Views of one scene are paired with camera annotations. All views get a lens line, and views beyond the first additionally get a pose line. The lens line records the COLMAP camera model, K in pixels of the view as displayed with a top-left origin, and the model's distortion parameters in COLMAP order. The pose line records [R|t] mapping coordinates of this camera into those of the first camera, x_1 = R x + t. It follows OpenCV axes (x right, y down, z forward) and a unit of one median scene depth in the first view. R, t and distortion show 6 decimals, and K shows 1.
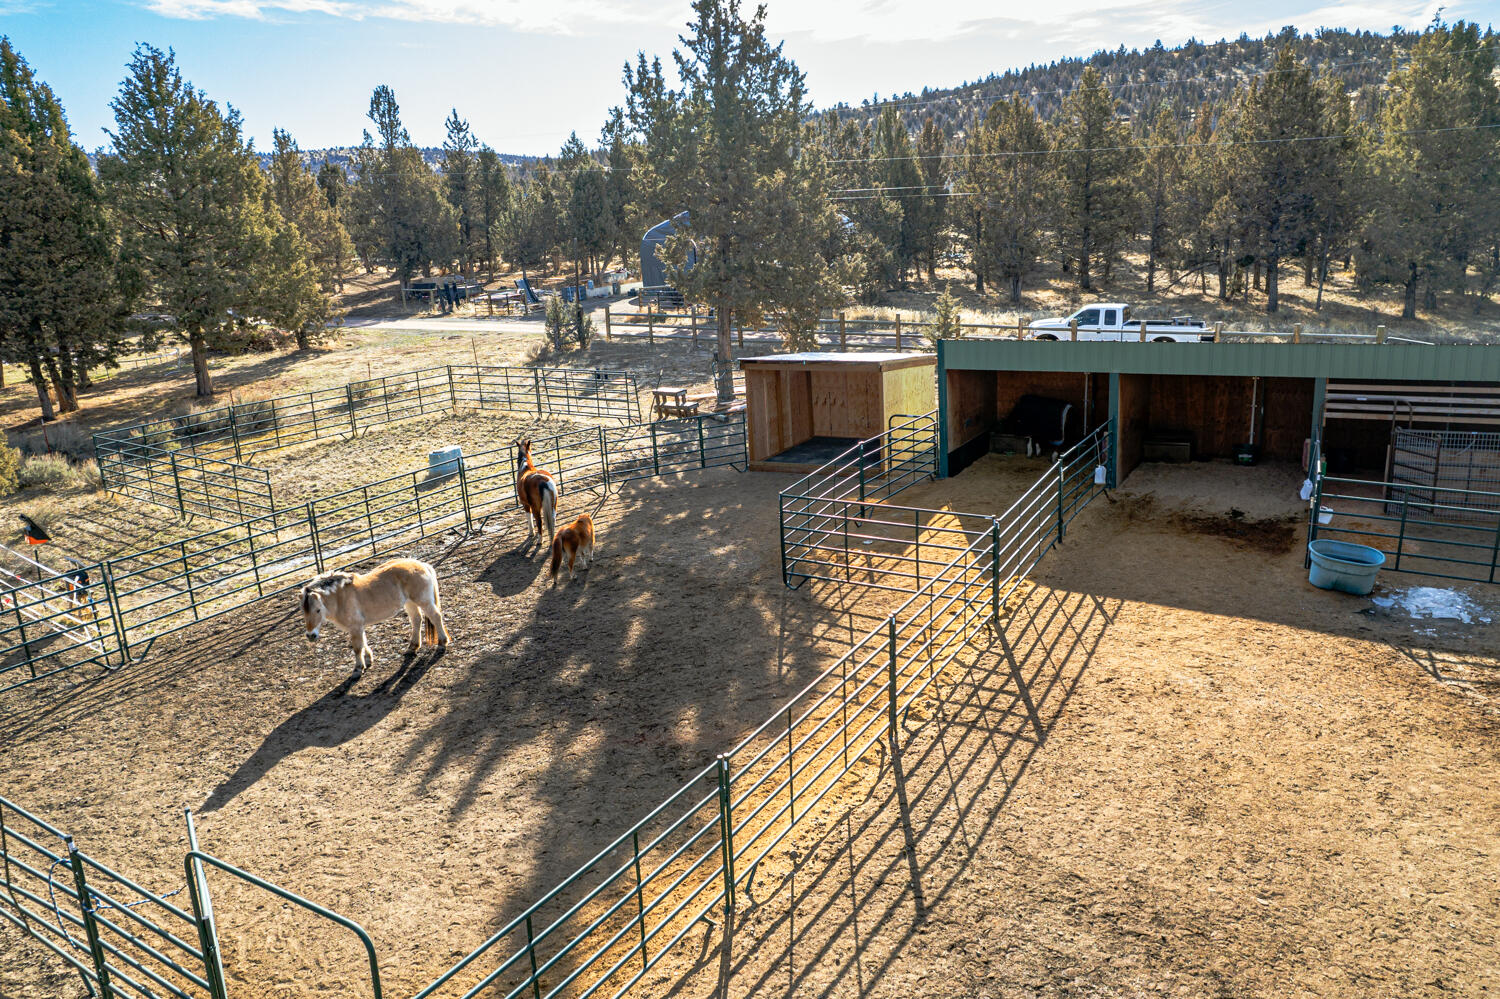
lens RADIAL K [[1052.3, 0, 736.1], [0, 1052.3, 491.8], [0, 0, 1]] dist [-0.051030, 0.000705]
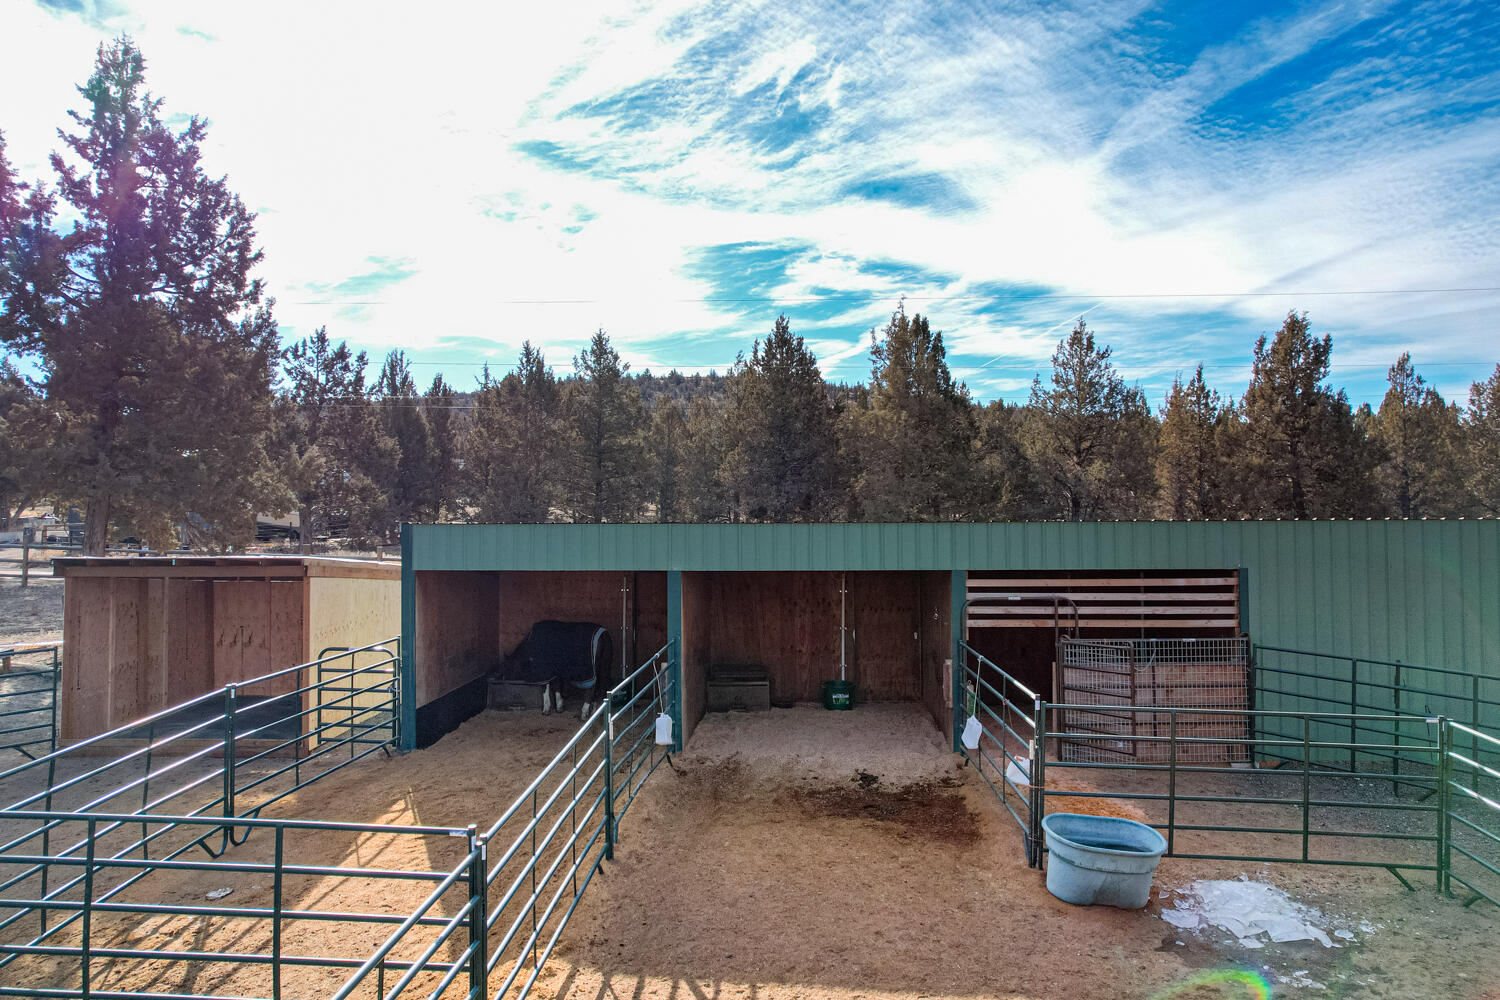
lens RADIAL K [[978.3, 0, 750.0], [0, 978.3, 500.0], [0, 0, 1]] dist [-0.086952, 0.071310]
pose [[0.886475, 0.059616, 0.458921, 0.131156], [0.066090, 0.965194, -0.253045, 0.001479], [-0.458033, 0.254648, 0.851681, 0.483951]]
